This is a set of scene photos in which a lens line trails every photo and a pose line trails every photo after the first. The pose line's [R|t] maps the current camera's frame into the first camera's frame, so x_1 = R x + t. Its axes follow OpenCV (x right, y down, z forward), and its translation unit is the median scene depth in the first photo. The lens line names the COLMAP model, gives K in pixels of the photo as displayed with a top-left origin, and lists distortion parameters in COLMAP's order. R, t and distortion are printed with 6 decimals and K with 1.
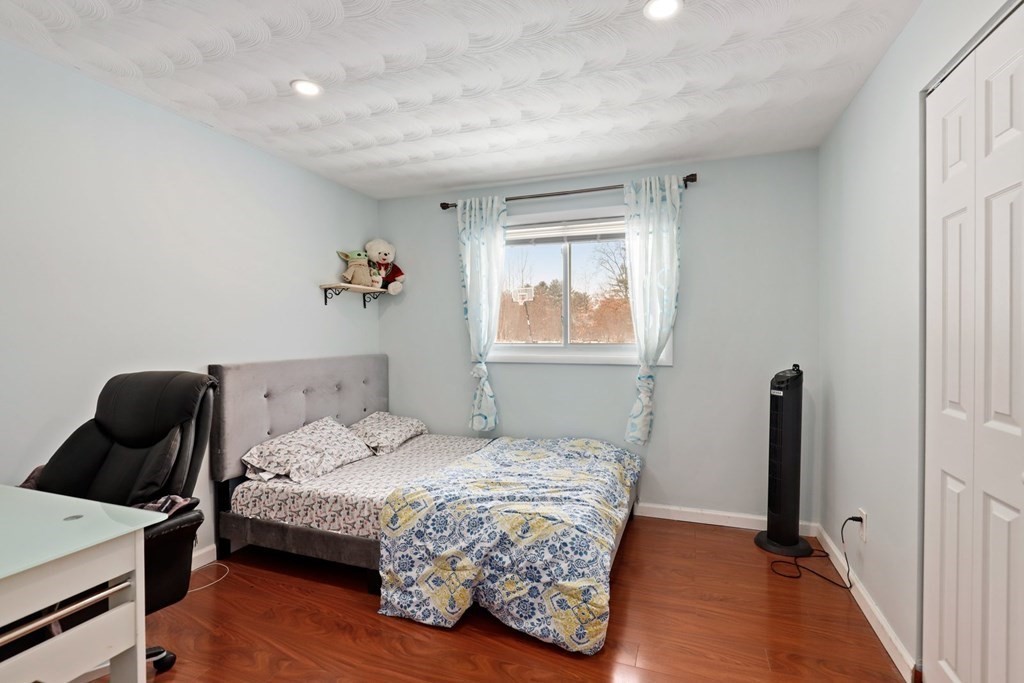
lens RADIAL K [[471.2, 0, 516.1], [0, 471.2, 367.9], [0, 0, 1]] dist [-0.013537, 0.000996]
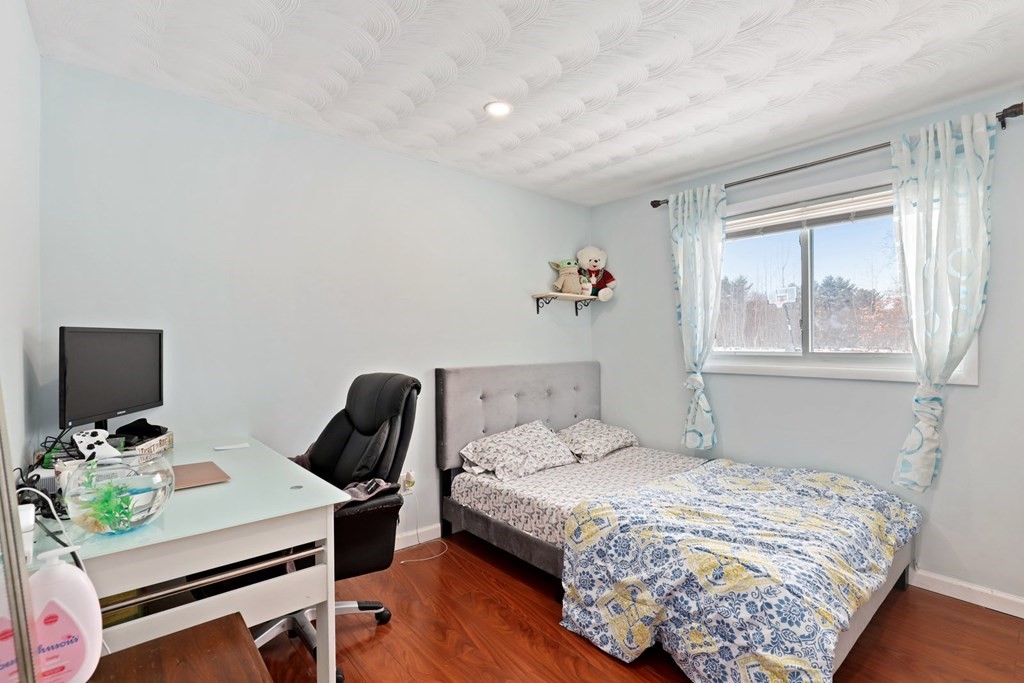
lens RADIAL K [[471.2, 0, 516.1], [0, 471.2, 367.9], [0, 0, 1]] dist [-0.013537, 0.000996]
pose [[0.874104, 0.023750, -0.485158, 0.077657], [-0.030717, 0.999508, -0.006413, -0.005821], [0.484767, 0.020509, 0.874403, 0.069202]]
